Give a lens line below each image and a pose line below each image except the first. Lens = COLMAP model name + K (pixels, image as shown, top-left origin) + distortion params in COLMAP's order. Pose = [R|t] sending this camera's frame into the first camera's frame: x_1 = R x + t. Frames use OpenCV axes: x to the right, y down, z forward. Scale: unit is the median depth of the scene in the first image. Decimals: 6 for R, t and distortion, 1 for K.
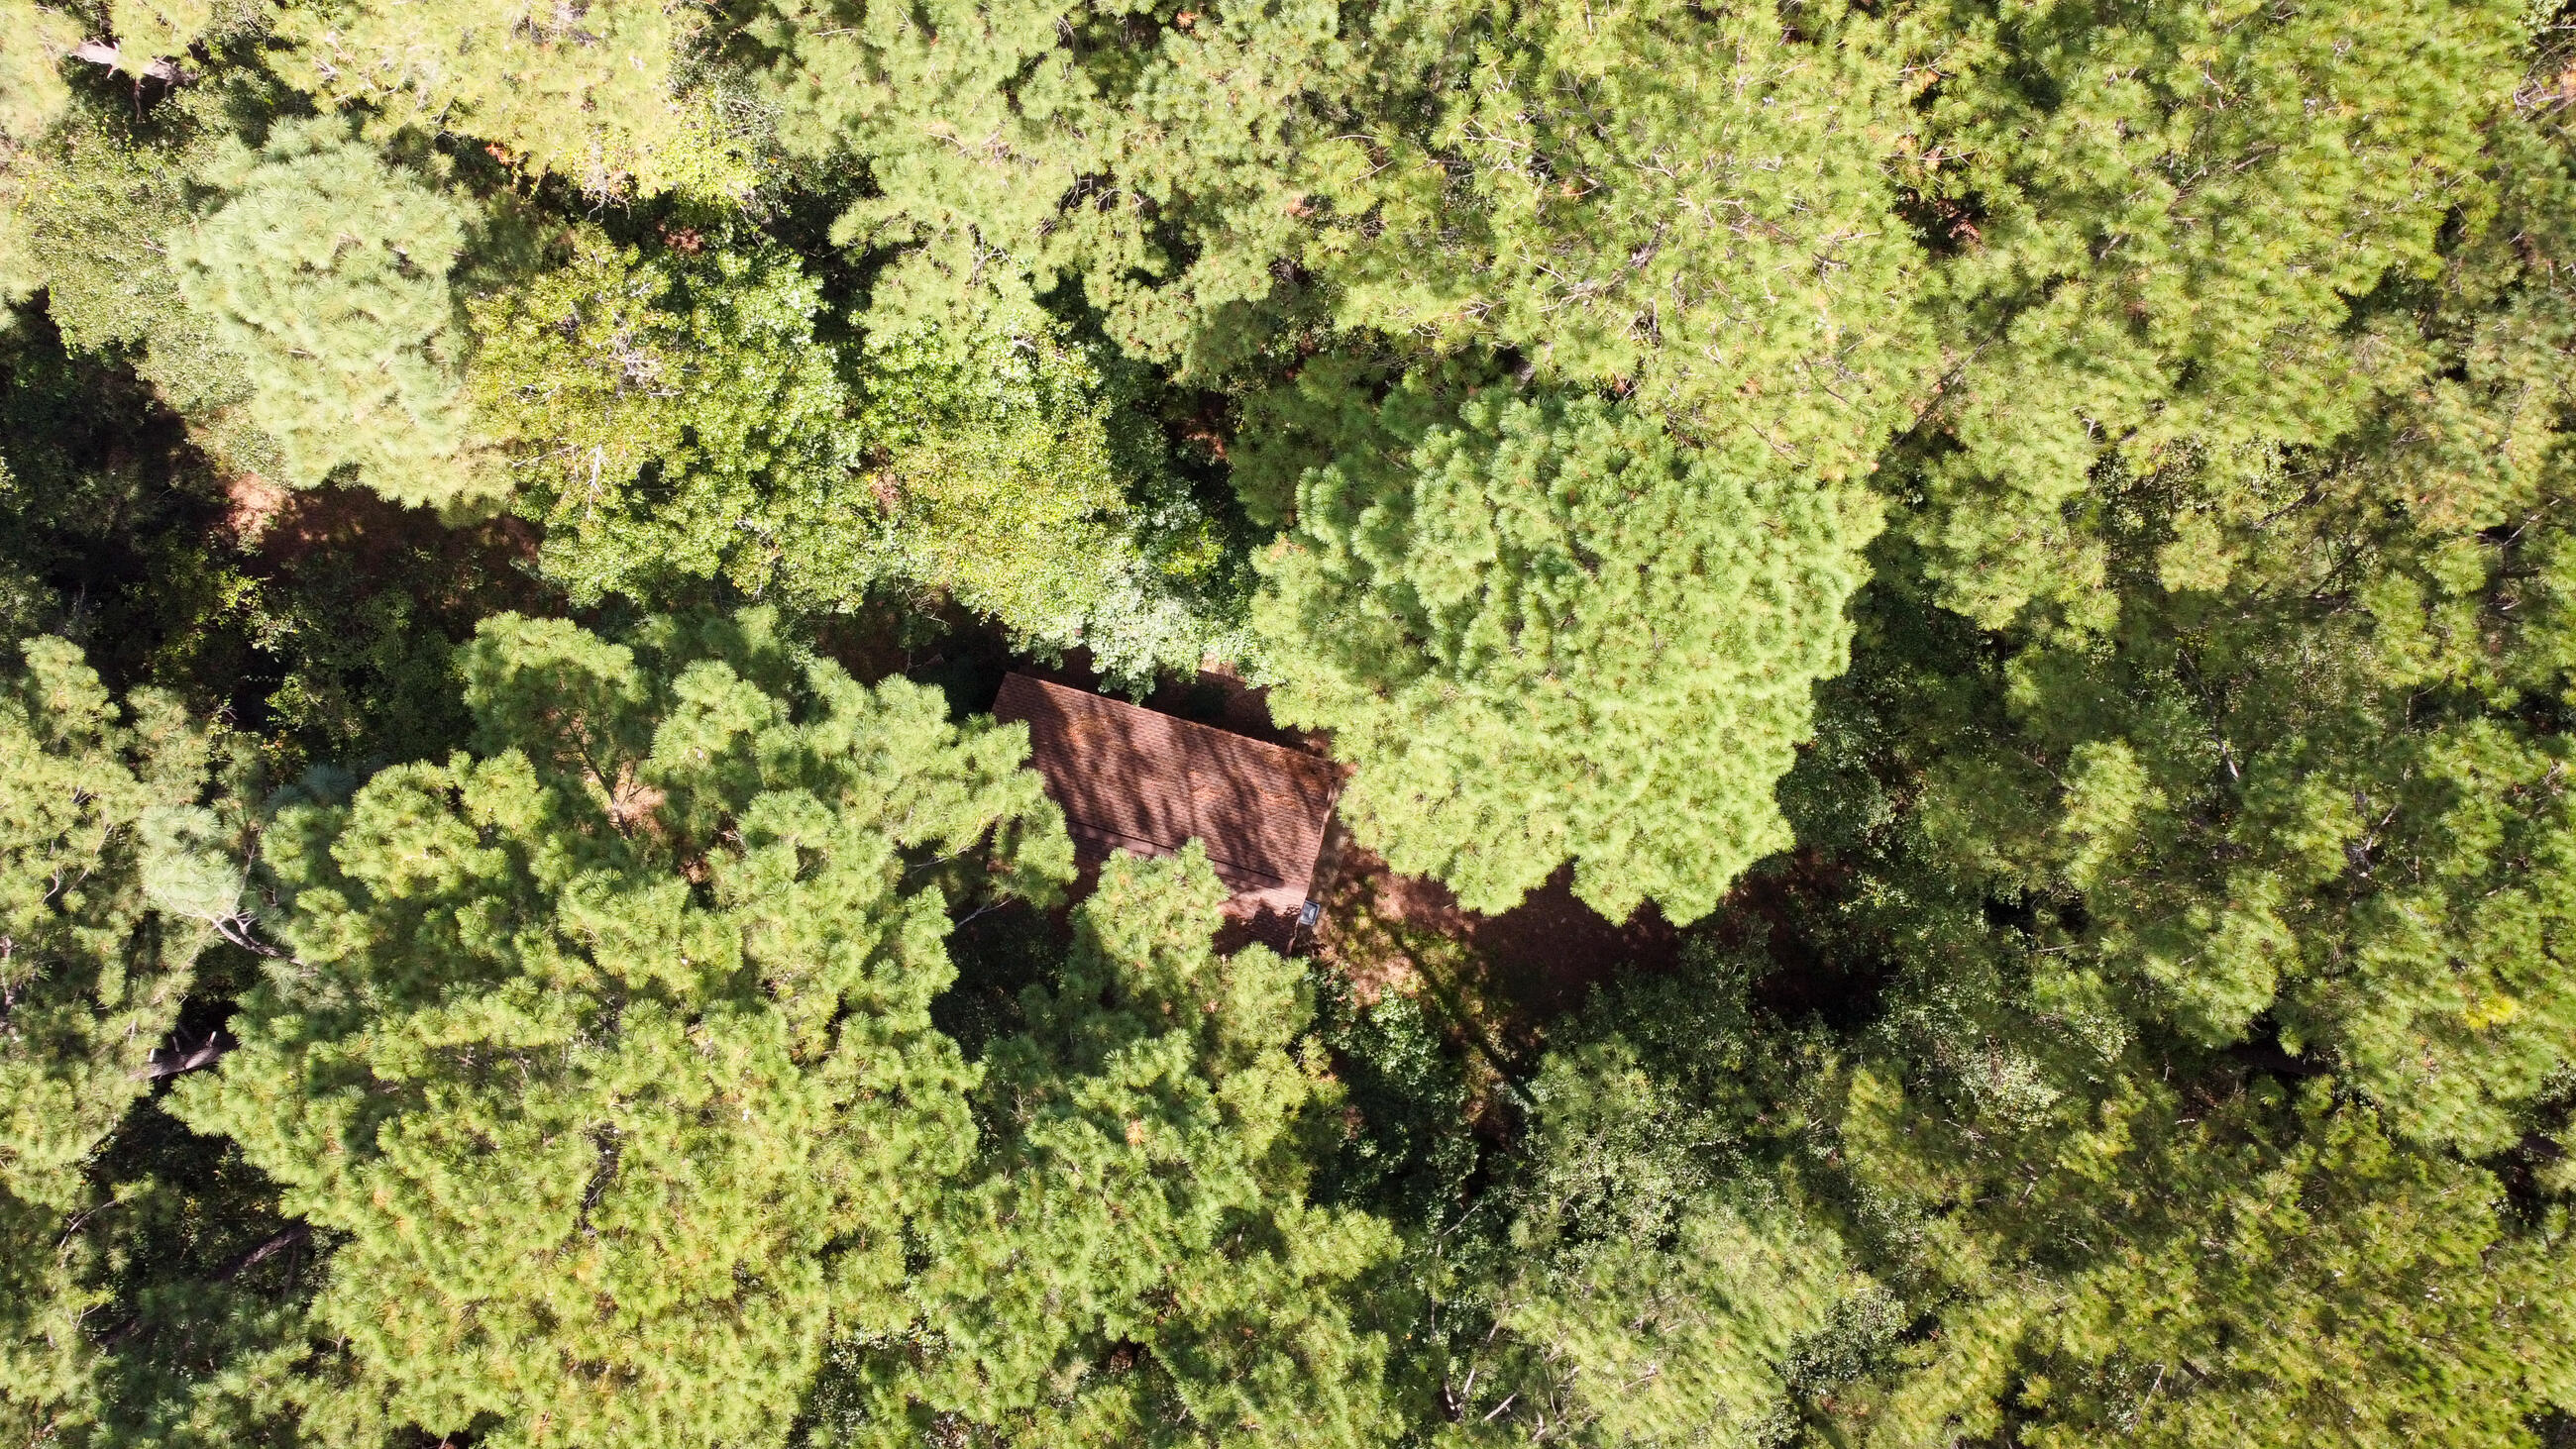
lens RADIAL K [[1962.6, 0, 1297.7], [0, 1962.6, 730.6], [0, 0, 1]] dist [-0.014232, -0.005065]
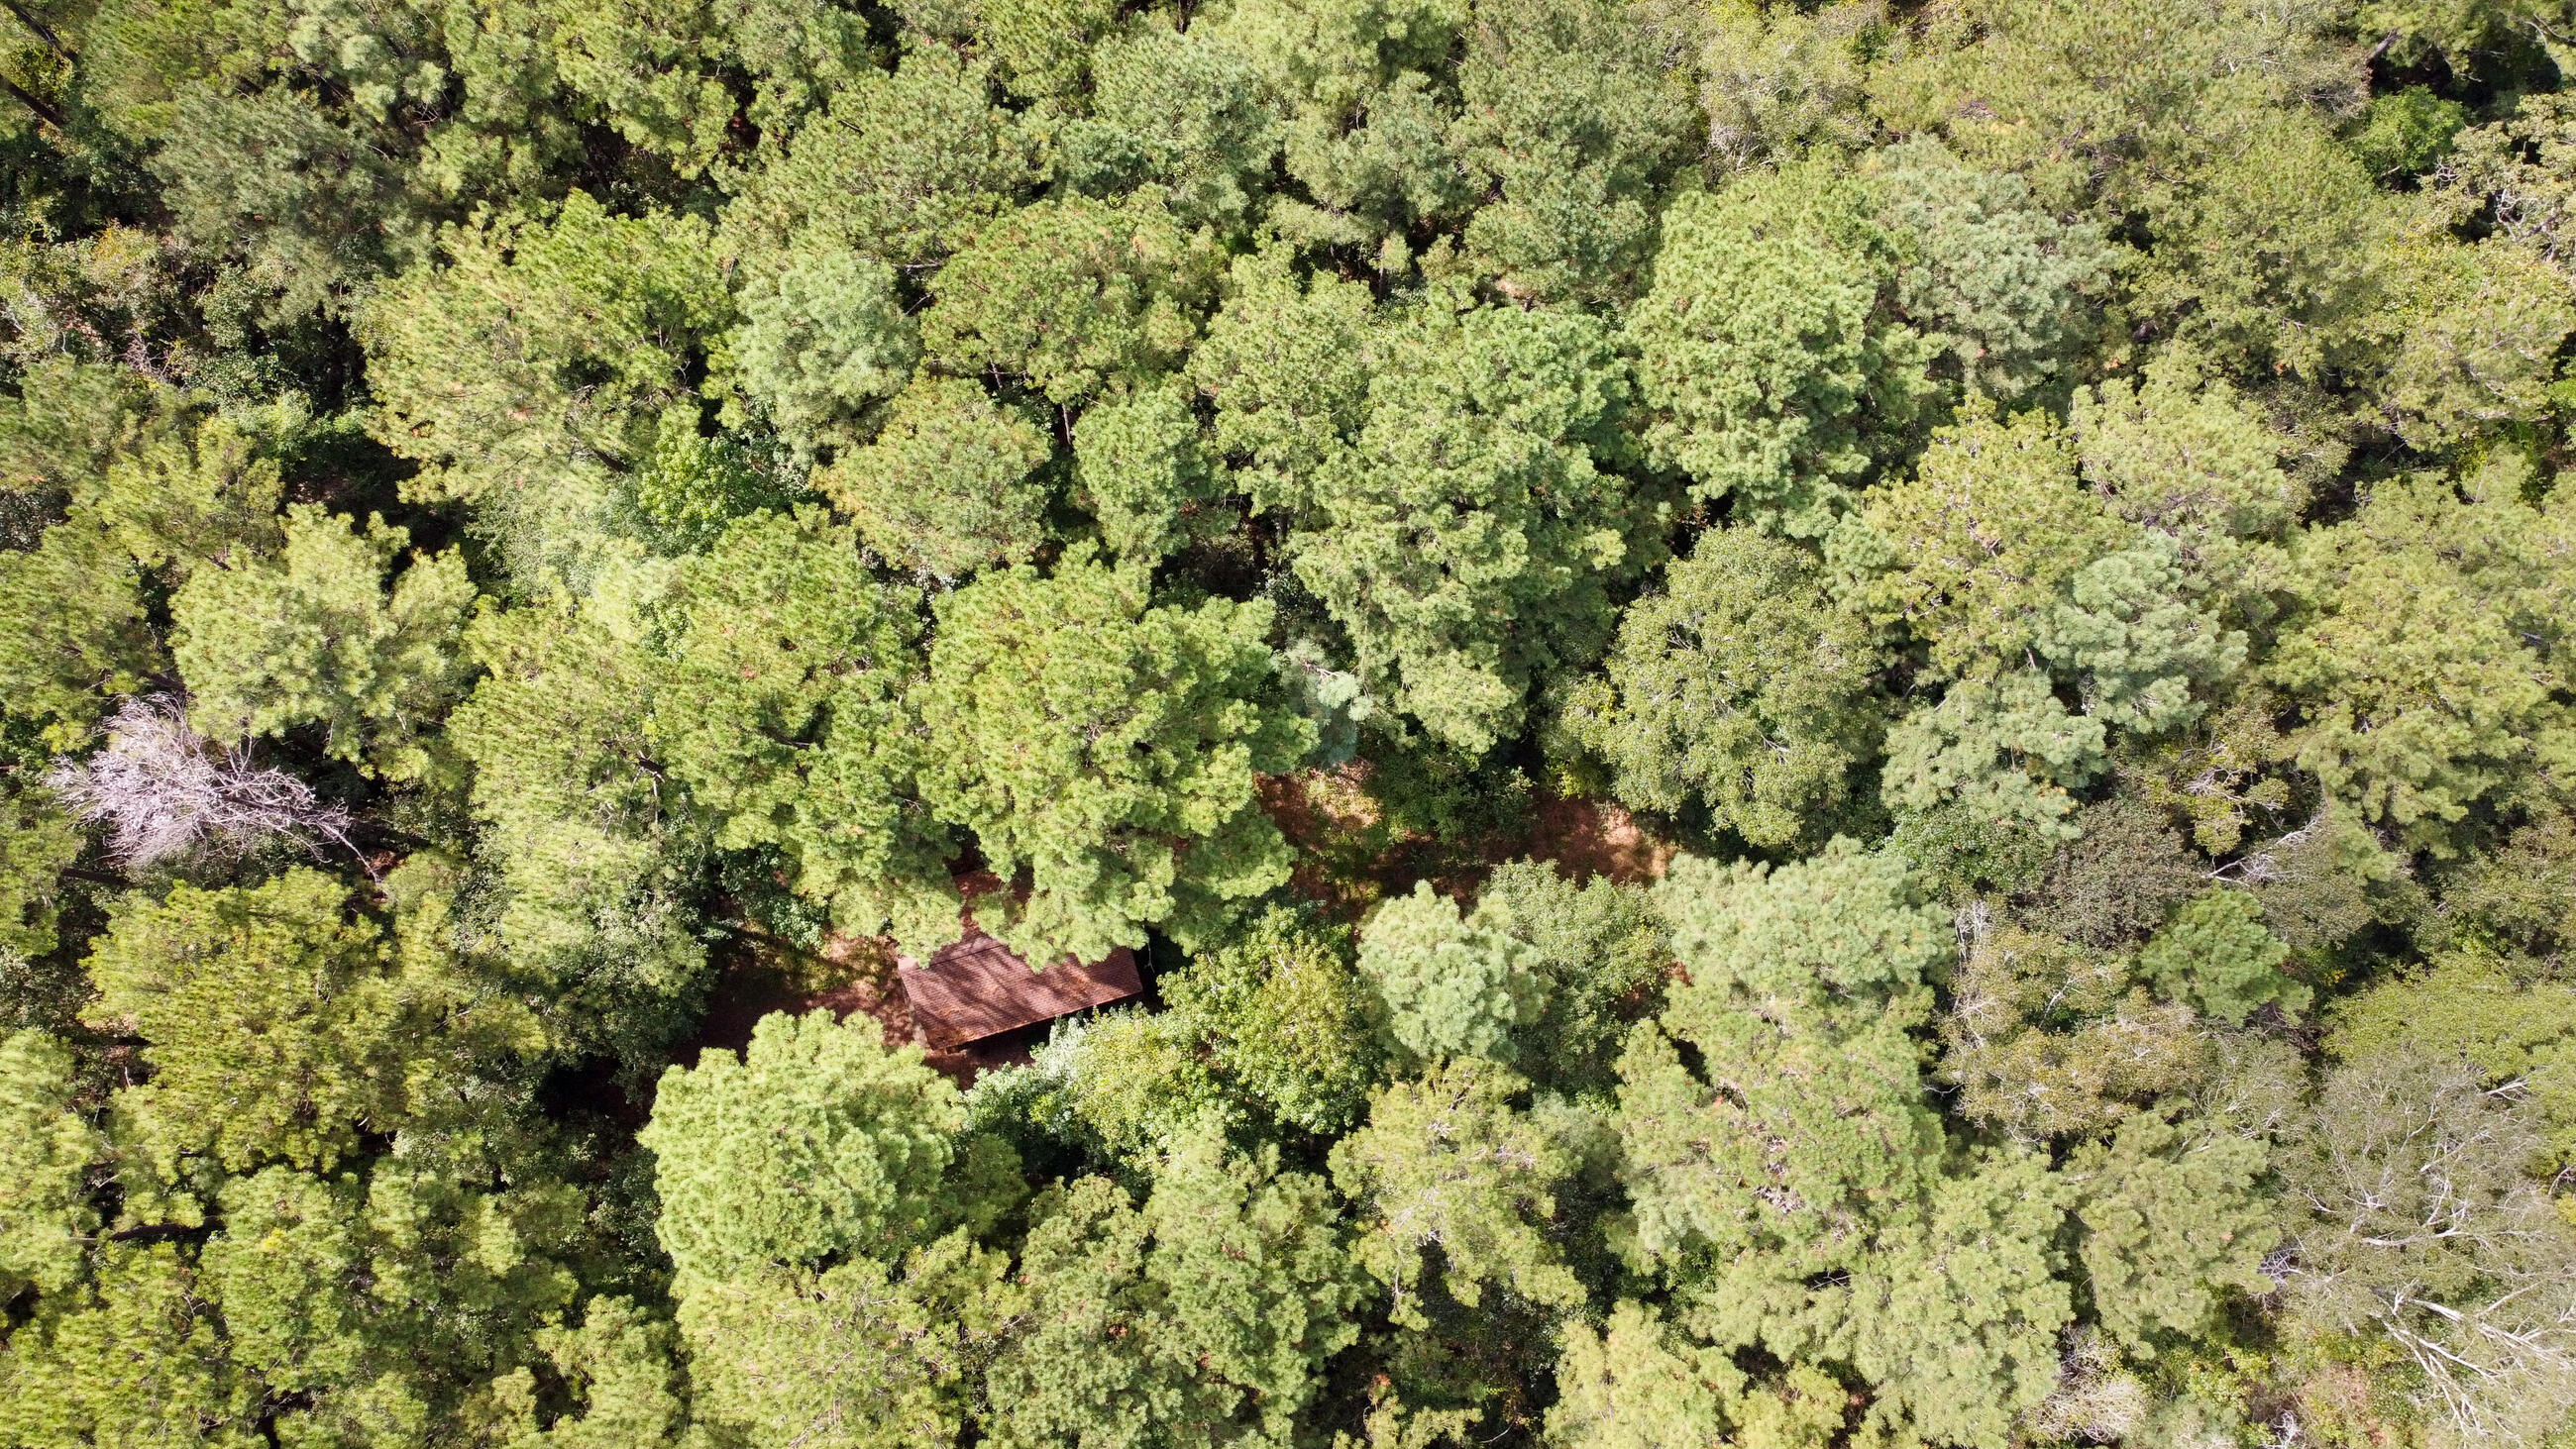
lens RADIAL K [[1962.6, 0, 1301.1], [0, 1962.6, 732.6], [0, 0, 1]] dist [-0.014232, -0.005065]
pose [[-0.849350, 0.506484, -0.148588, -0.203042], [-0.523548, -0.844175, 0.115178, -0.167831], [-0.067099, 0.175619, 0.982169, -0.948476]]
